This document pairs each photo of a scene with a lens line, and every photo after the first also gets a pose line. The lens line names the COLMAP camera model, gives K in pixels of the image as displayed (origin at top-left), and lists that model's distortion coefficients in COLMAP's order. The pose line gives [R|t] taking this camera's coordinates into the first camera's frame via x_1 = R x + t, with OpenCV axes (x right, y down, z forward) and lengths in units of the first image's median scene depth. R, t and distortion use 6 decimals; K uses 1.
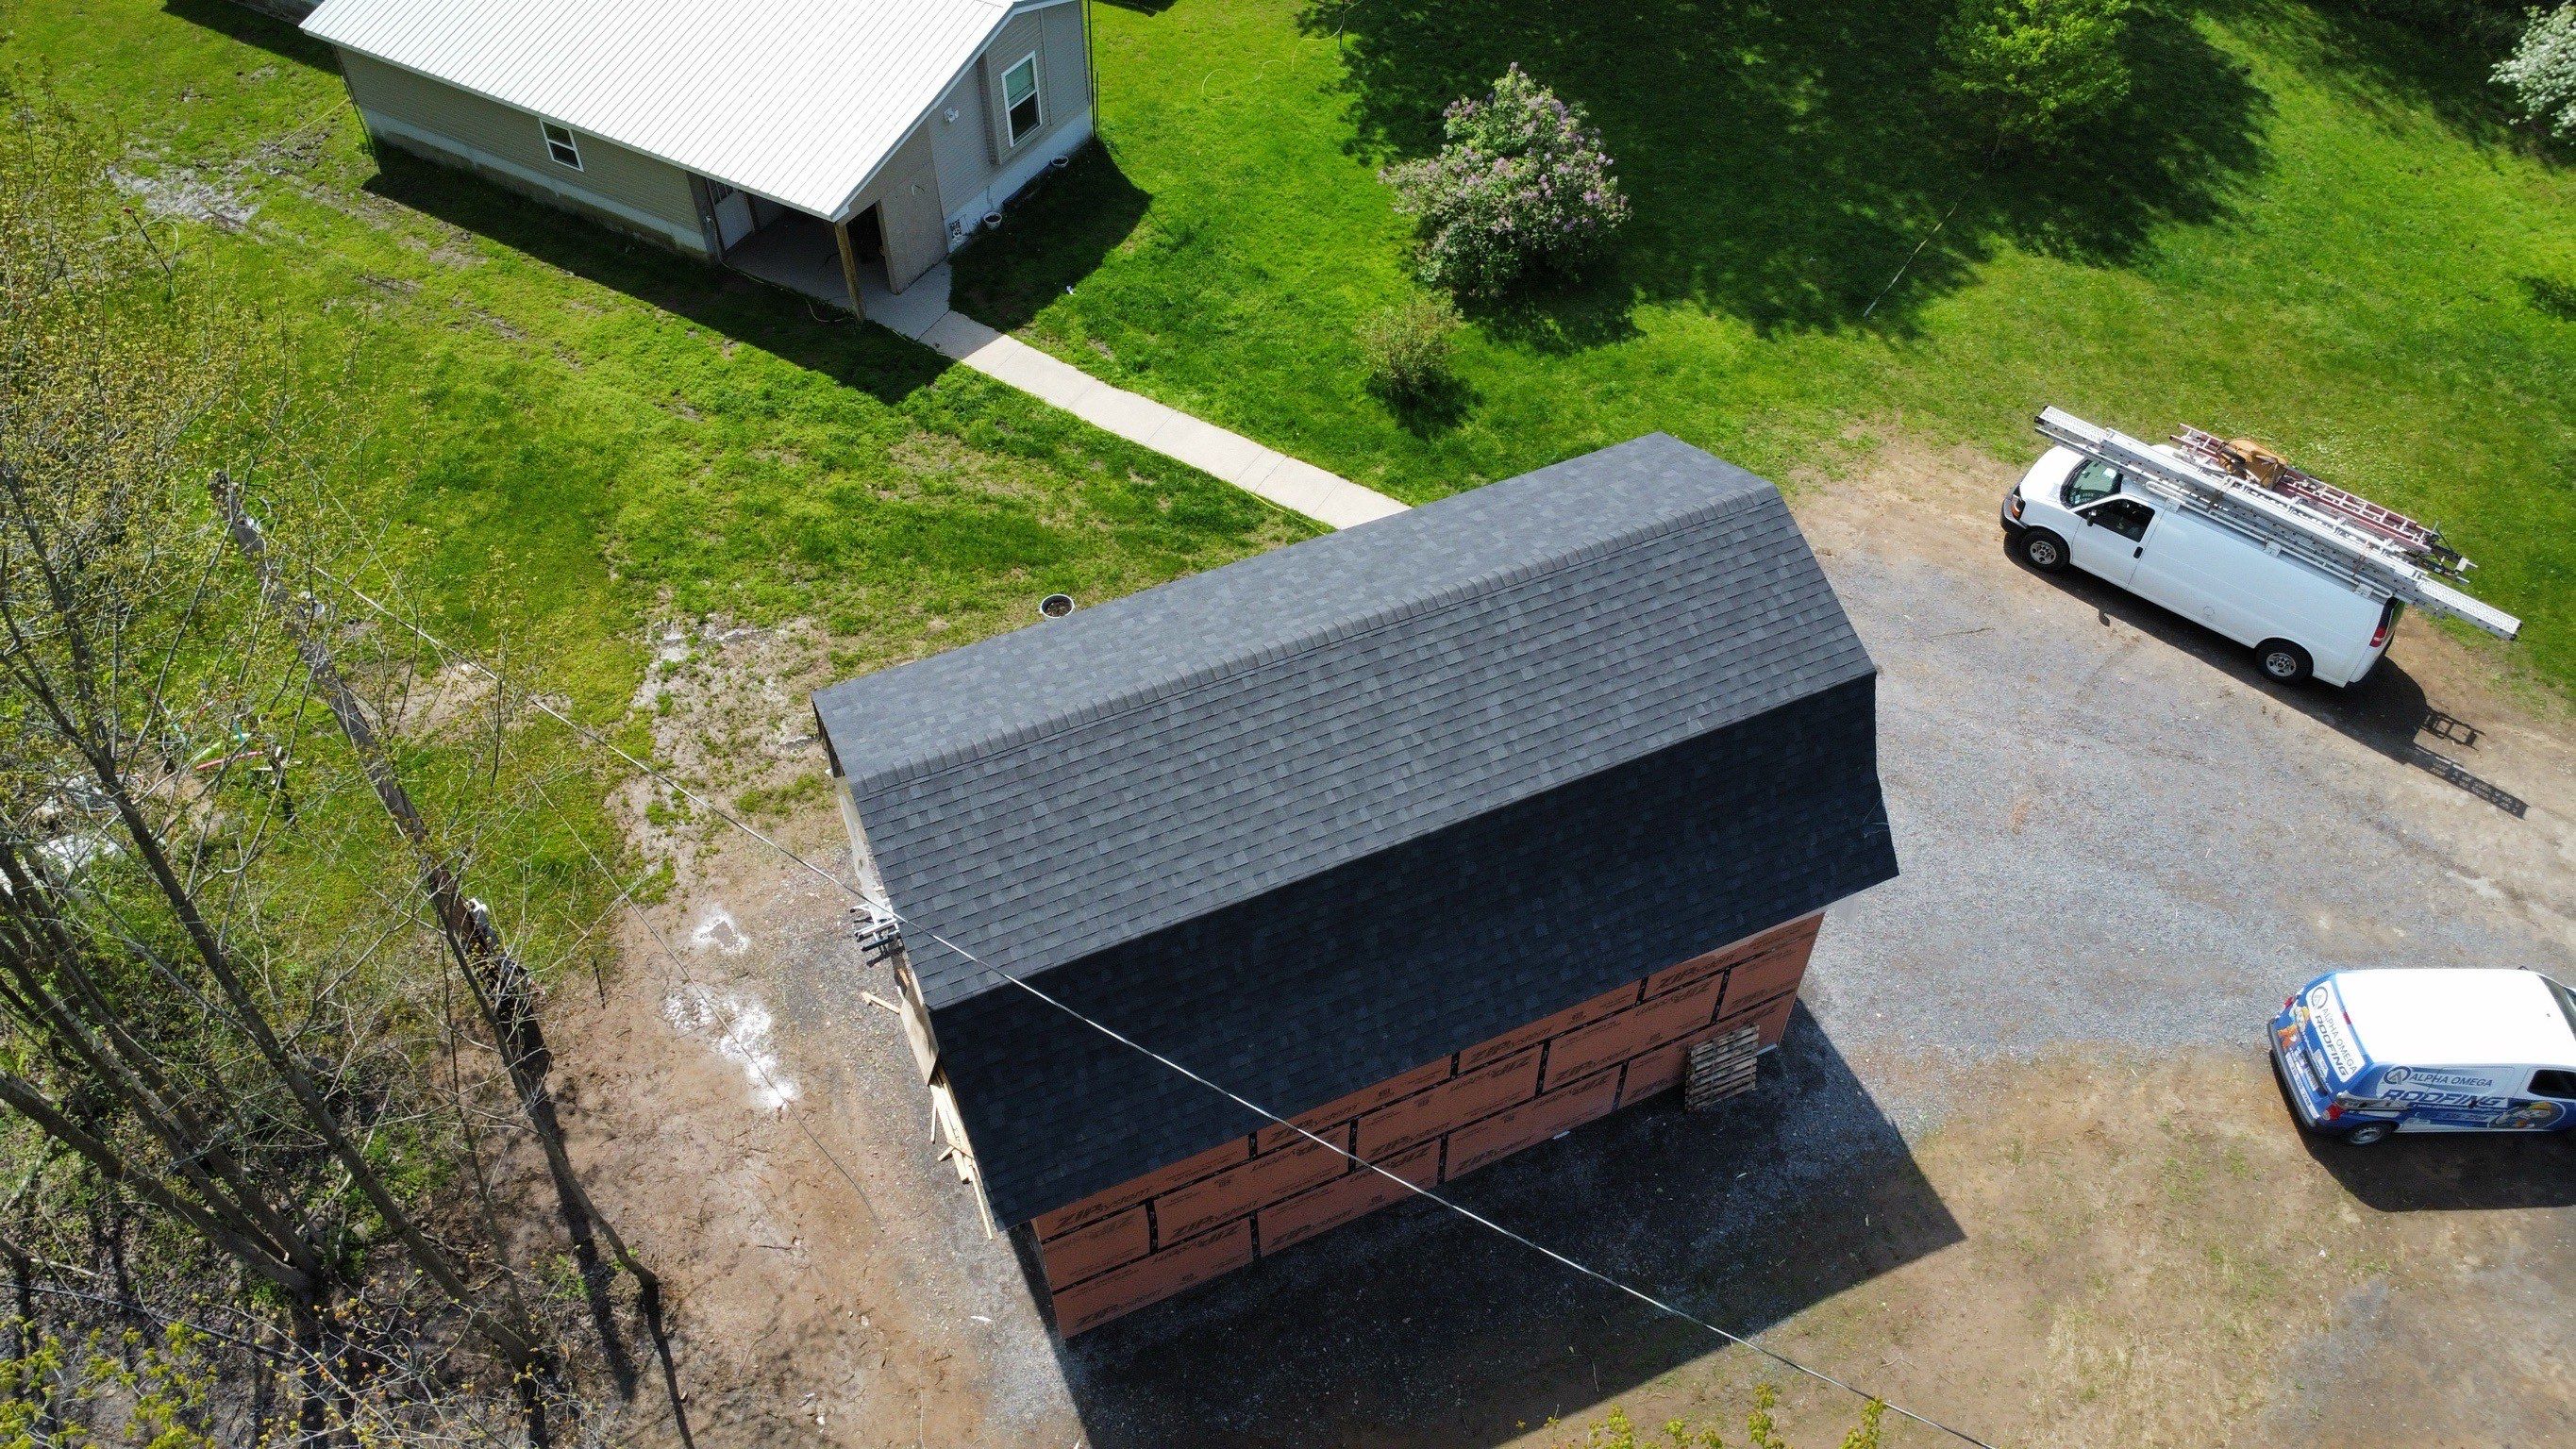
lens RADIAL K [[1864.2, 0, 1279.0], [0, 1864.2, 723.2], [0, 0, 1]] dist [-0.022988, -0.018046]
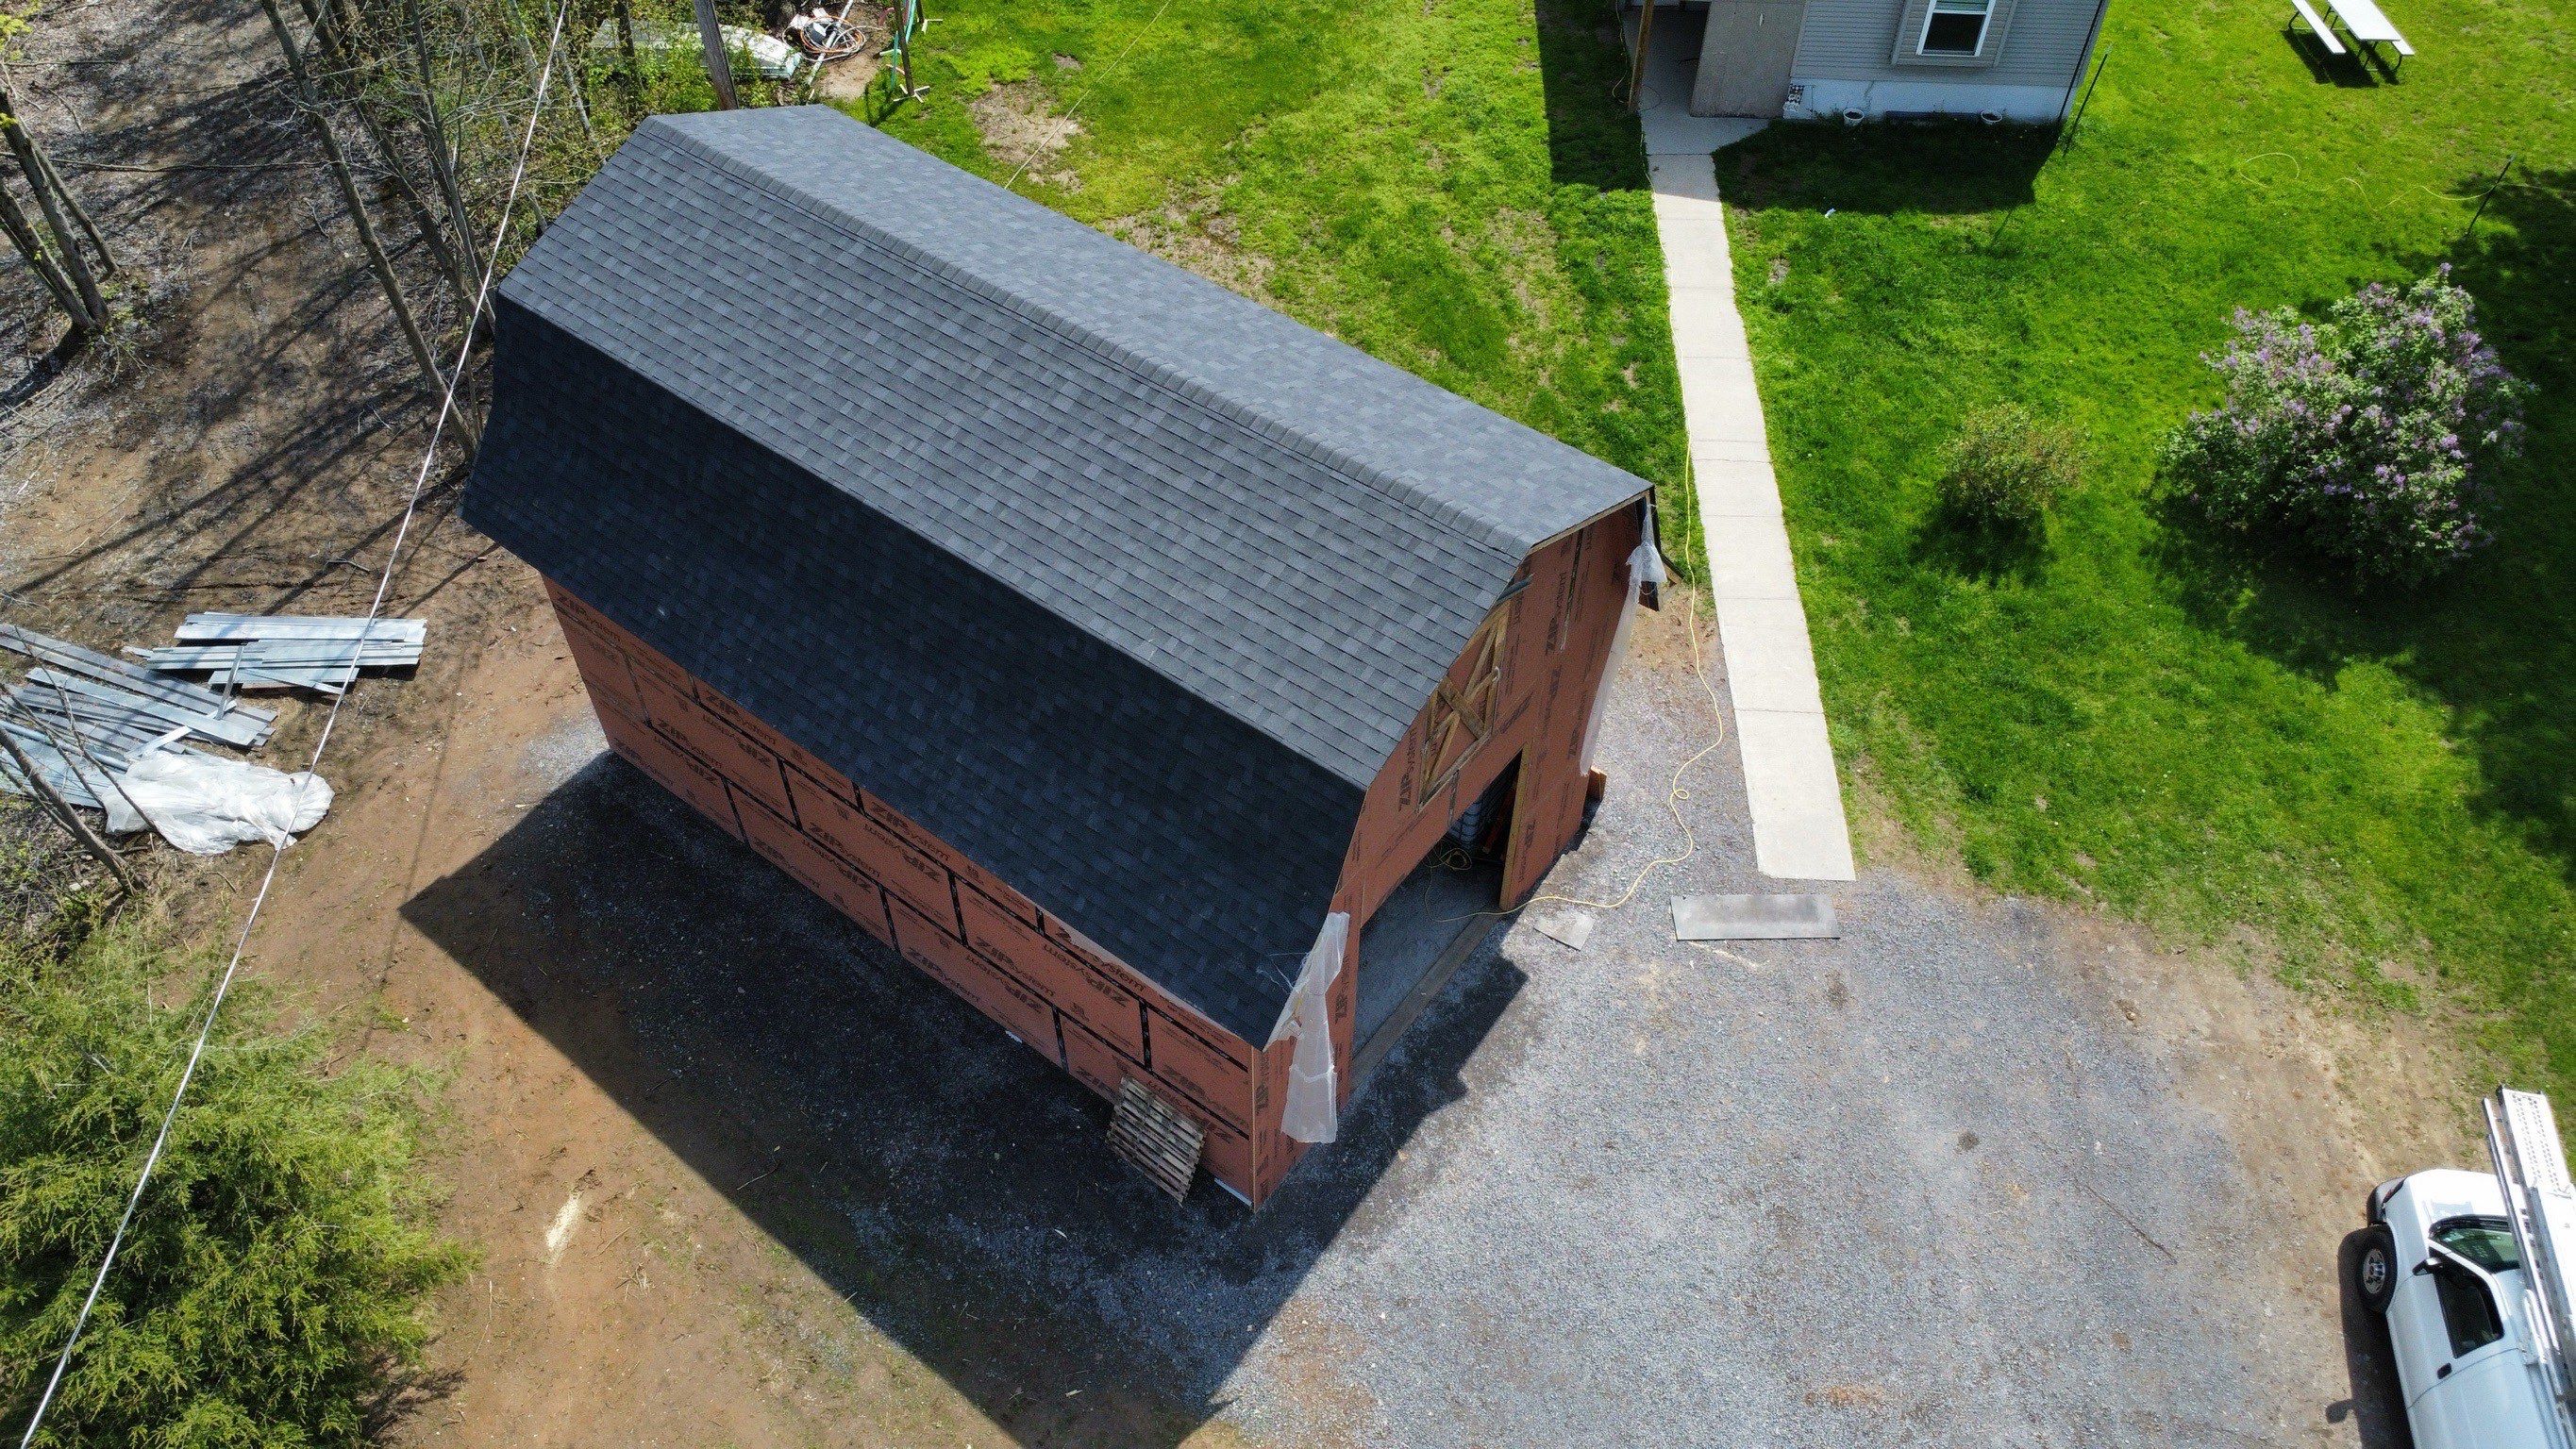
lens RADIAL K [[1864.2, 0, 1280.6], [0, 1864.2, 716.5], [0, 0, 1]] dist [-0.022988, -0.018046]
pose [[0.481883, 0.657648, -0.579040, 0.483277], [-0.656276, 0.708747, 0.258804, -0.145569], [0.580595, 0.255297, 0.773132, 0.298407]]
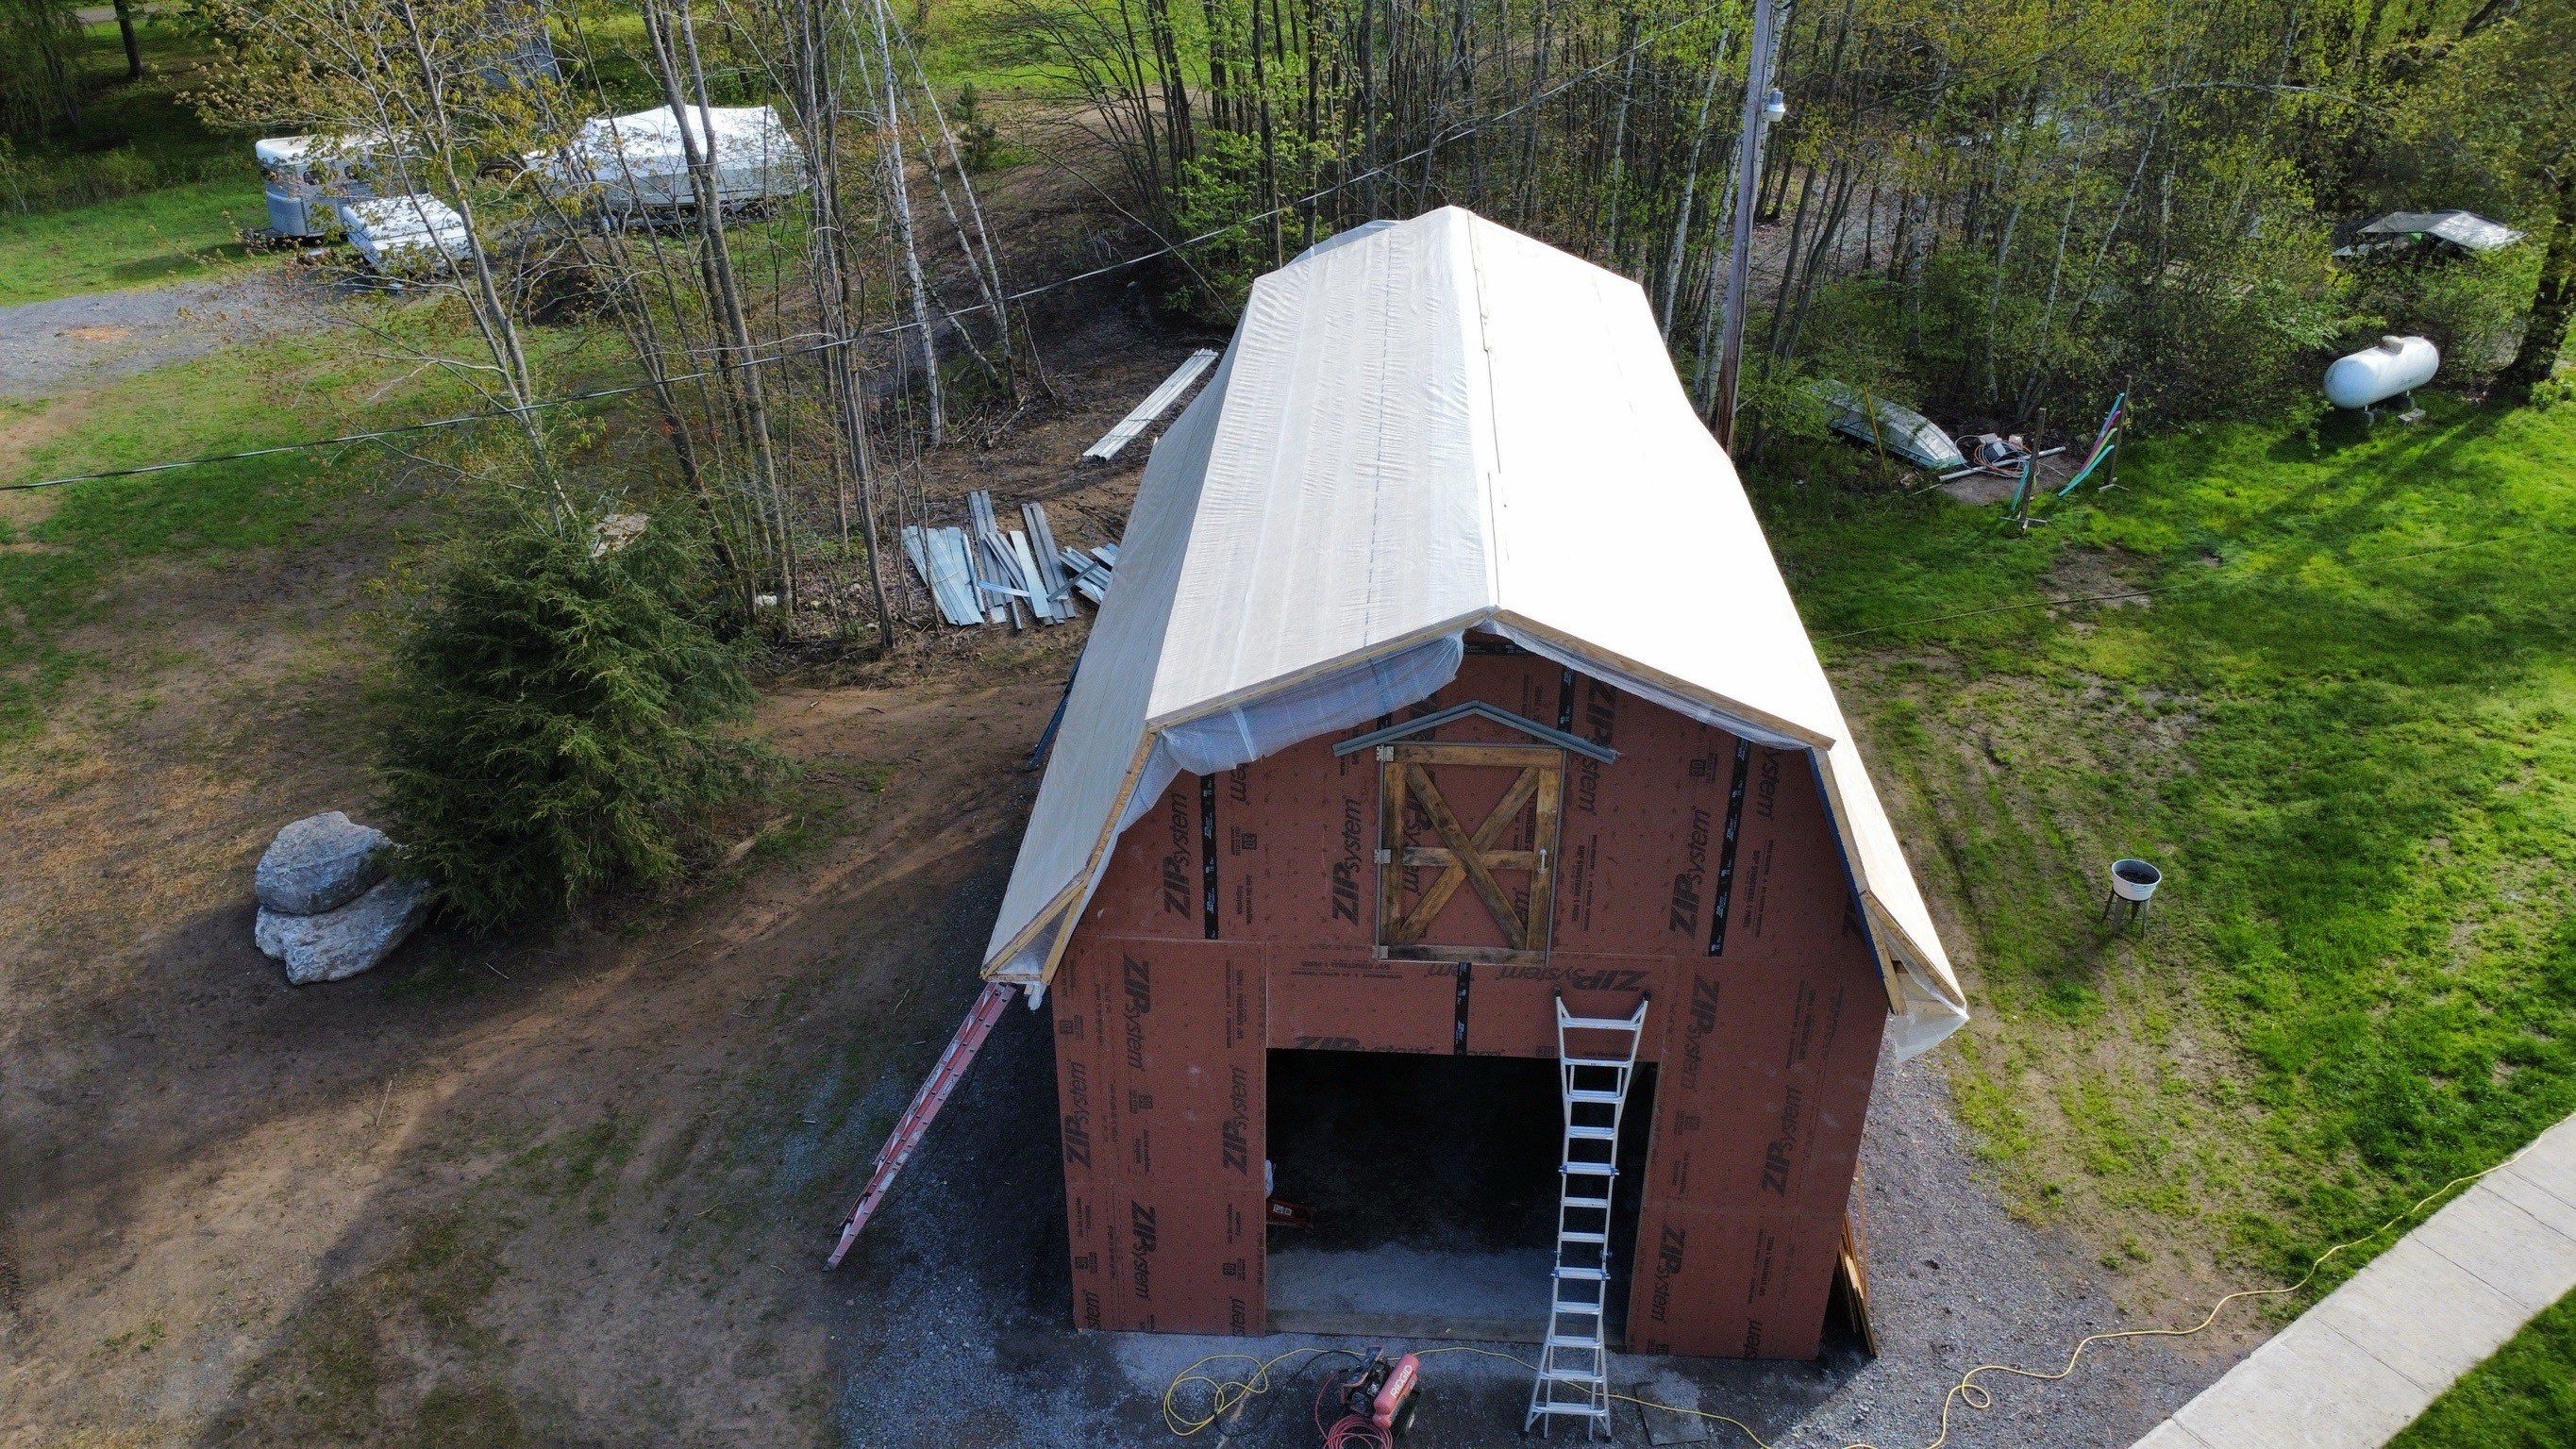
lens RADIAL K [[1864.2, 0, 1281.0], [0, 1864.2, 717.4], [0, 0, 1]] dist [-0.022988, -0.018046]
pose [[-0.456683, 0.432899, -0.777200, 0.536039], [-0.661055, 0.419513, 0.622105, -0.302481], [0.595354, 0.797877, 0.094585, 0.672964]]
